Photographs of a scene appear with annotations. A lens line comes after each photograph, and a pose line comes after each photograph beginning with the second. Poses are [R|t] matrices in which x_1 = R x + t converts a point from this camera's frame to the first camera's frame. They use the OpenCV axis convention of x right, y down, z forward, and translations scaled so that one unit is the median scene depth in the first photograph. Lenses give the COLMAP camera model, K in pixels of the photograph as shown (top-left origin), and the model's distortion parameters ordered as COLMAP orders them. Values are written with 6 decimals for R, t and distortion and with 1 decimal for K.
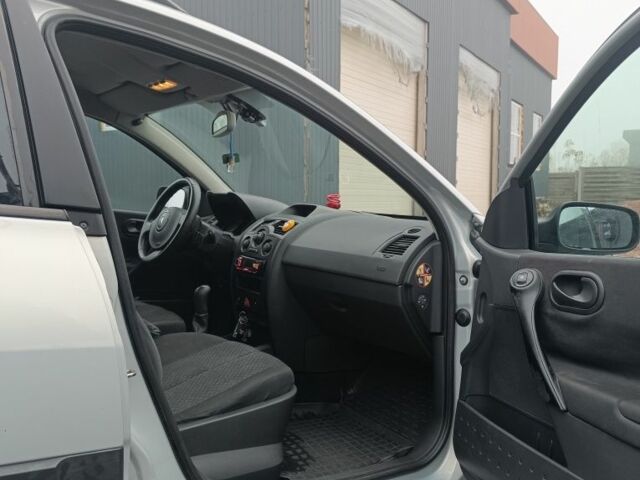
lens RADIAL K [[592.1, 0, 319.8], [0, 592.1, 238.4], [0, 0, 1]] dist [0.008969, 0.000000]
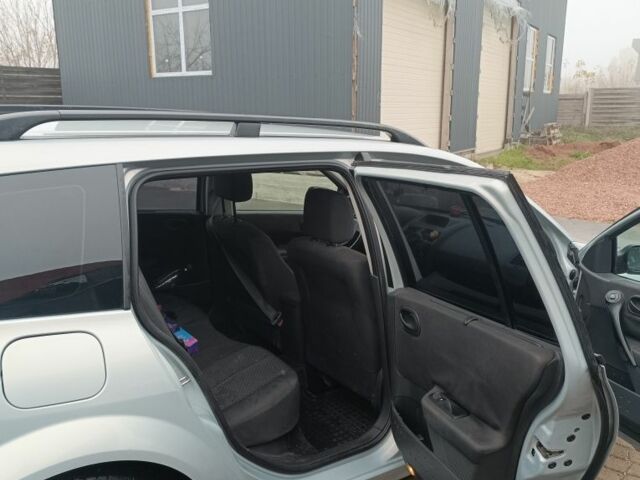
lens RADIAL K [[592.1, 0, 322.0], [0, 592.1, 243.1], [0, 0, 1]] dist [0.008969, 0.000000]
pose [[0.999942, -0.009102, 0.005725, -0.056145], [0.008117, 0.988146, 0.153301, -0.037483], [-0.007053, -0.153246, 0.988163, -0.079566]]
